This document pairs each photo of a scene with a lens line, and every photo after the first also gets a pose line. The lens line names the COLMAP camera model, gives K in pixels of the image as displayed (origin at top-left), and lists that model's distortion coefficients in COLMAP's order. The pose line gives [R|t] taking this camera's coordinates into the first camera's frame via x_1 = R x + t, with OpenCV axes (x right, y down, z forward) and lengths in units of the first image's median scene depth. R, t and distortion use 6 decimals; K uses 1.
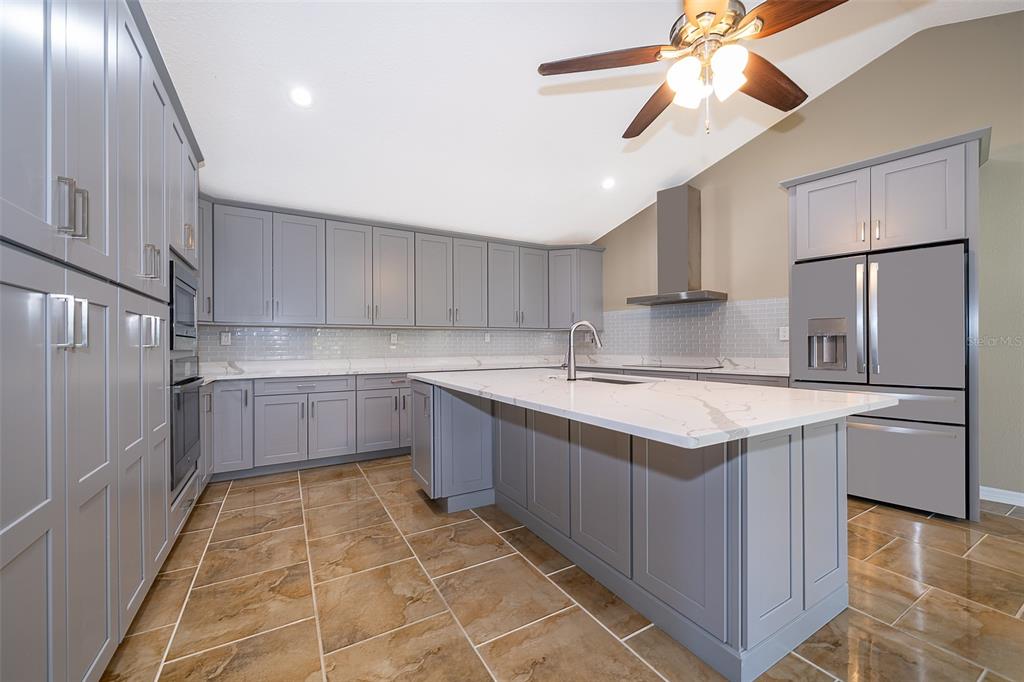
lens RADIAL K [[400.5, 0, 493.8], [0, 400.5, 344.1], [0, 0, 1]] dist [-0.002350, 0.000217]
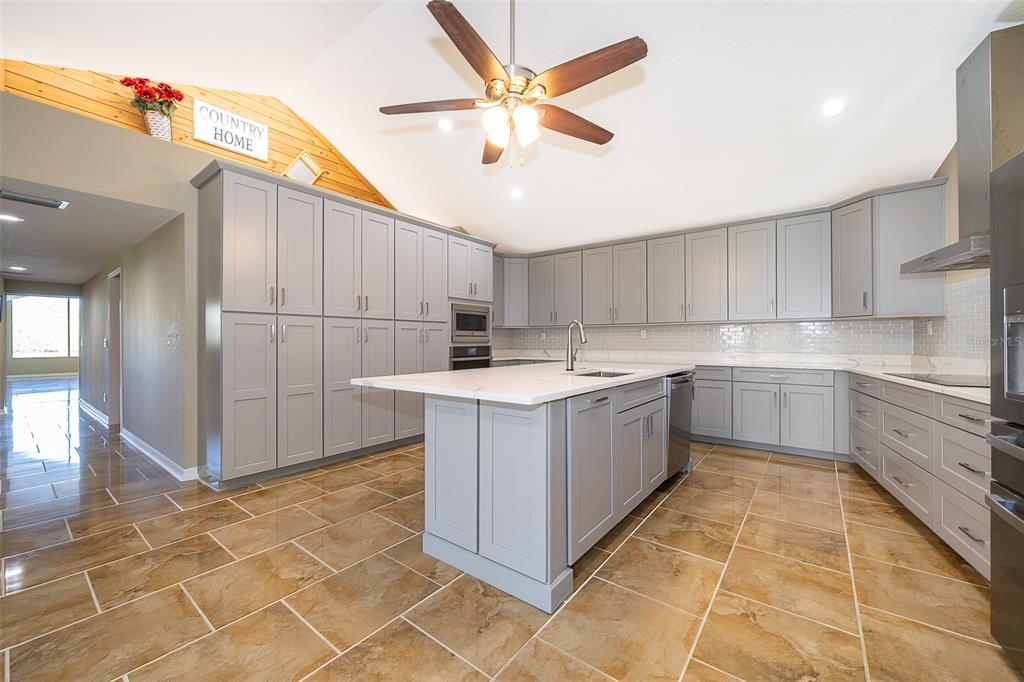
lens RADIAL K [[400.5, 0, 518.7], [0, 400.5, 343.9], [0, 0, 1]] dist [-0.002350, 0.000217]
pose [[0.421858, 0.011015, -0.906595, 0.909317], [0.002264, 0.999910, 0.013202, -0.003854], [0.906659, -0.007621, 0.421795, 0.274168]]
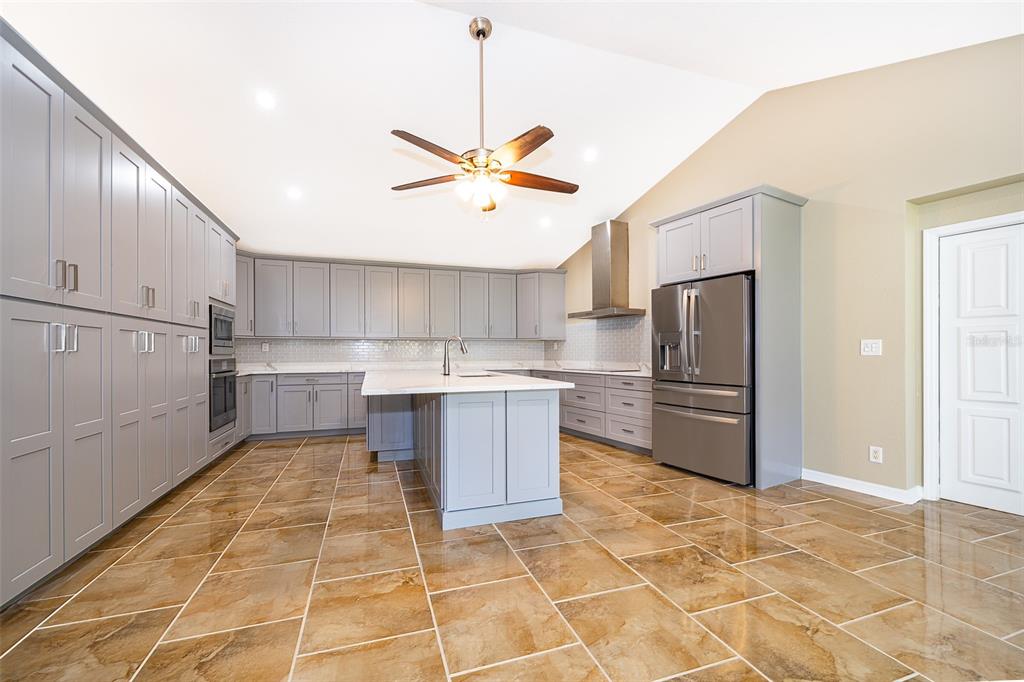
lens RADIAL K [[400.5, 0, 496.3], [0, 400.5, 352.5], [0, 0, 1]] dist [-0.002350, 0.000217]
pose [[0.983920, 0.002015, -0.178598, 0.483547], [-0.001901, 0.999998, 0.000811, 0.002842], [0.178600, -0.000458, 0.983922, -0.337636]]
